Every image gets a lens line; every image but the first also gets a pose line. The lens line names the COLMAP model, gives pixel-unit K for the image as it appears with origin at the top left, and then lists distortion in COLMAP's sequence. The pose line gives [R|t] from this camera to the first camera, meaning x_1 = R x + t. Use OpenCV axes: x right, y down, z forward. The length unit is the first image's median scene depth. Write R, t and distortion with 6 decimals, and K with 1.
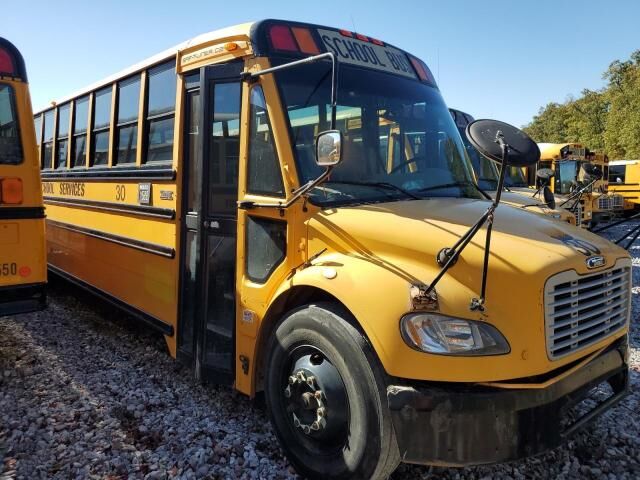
lens RADIAL K [[510.4, 0, 302.6], [0, 510.4, 214.3], [0, 0, 1]] dist [-0.012960, -0.020551]
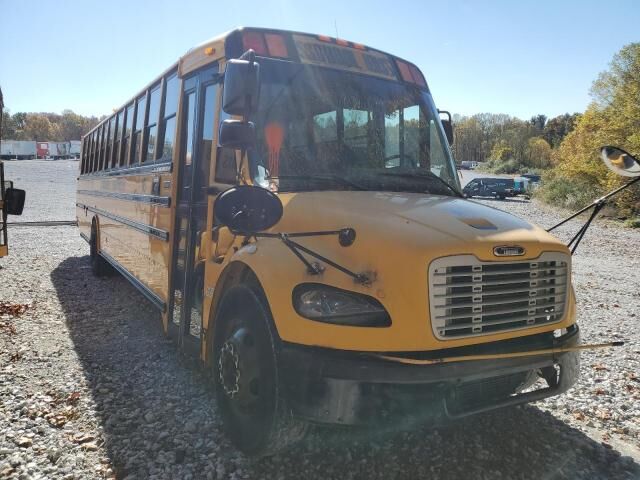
lens RADIAL K [[510.4, 0, 323.9], [0, 510.4, 214.8], [0, 0, 1]] dist [-0.012960, -0.020551]
pose [[0.987184, 0.033689, -0.155988, 0.289752], [-0.038344, 0.998902, -0.026930, 0.049737], [0.154910, 0.032566, 0.987392, -0.054332]]
